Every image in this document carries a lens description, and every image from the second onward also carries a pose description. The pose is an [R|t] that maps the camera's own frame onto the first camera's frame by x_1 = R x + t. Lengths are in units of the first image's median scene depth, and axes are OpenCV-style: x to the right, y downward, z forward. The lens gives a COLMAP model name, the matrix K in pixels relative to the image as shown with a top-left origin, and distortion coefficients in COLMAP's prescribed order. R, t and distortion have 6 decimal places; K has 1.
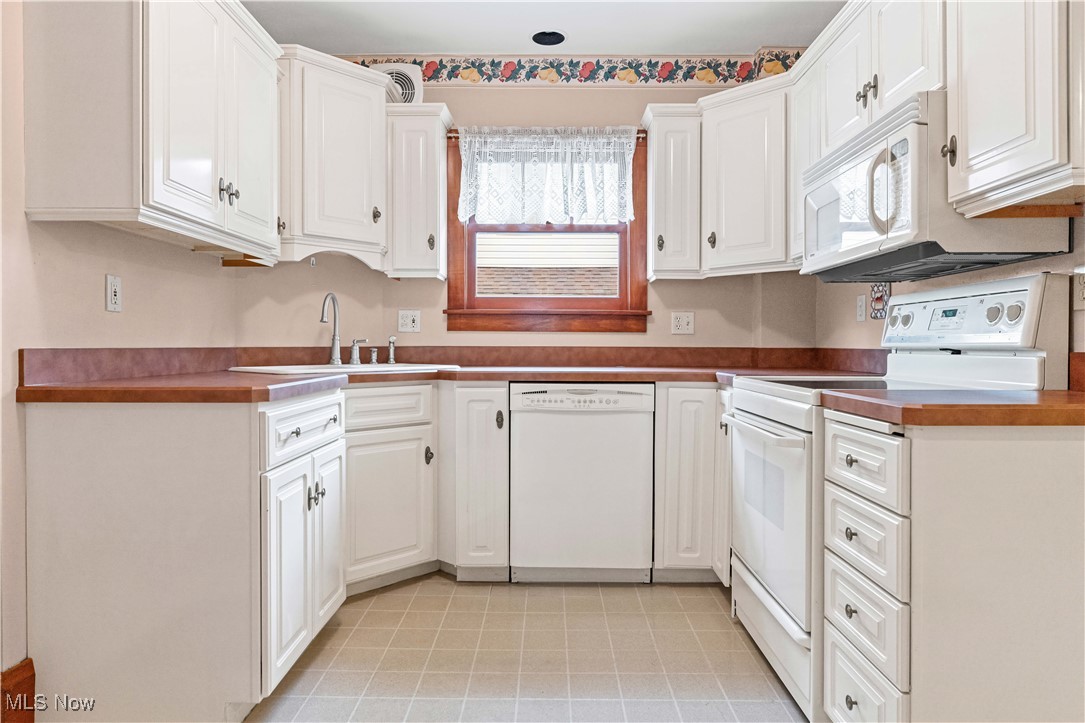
lens RADIAL K [[663.5, 0, 542.9], [0, 663.5, 353.5], [0, 0, 1]] dist [0.016545, 0.001417]
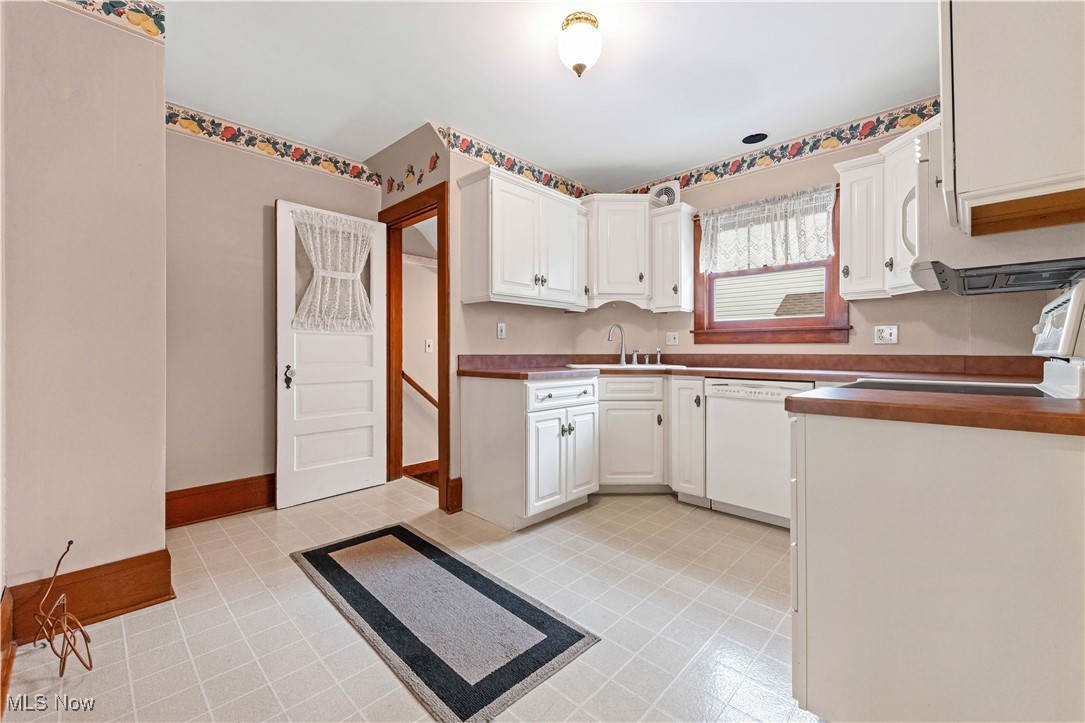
lens RADIAL K [[440.1, 0, 541.4], [0, 440.1, 357.7], [0, 0, 1]] dist [0.000607, 0.000041]
pose [[0.723307, 0.005993, -0.690501, 0.359461], [-0.007579, 0.999971, 0.000740, 0.000066], [0.690485, 0.004699, 0.723331, 0.002354]]
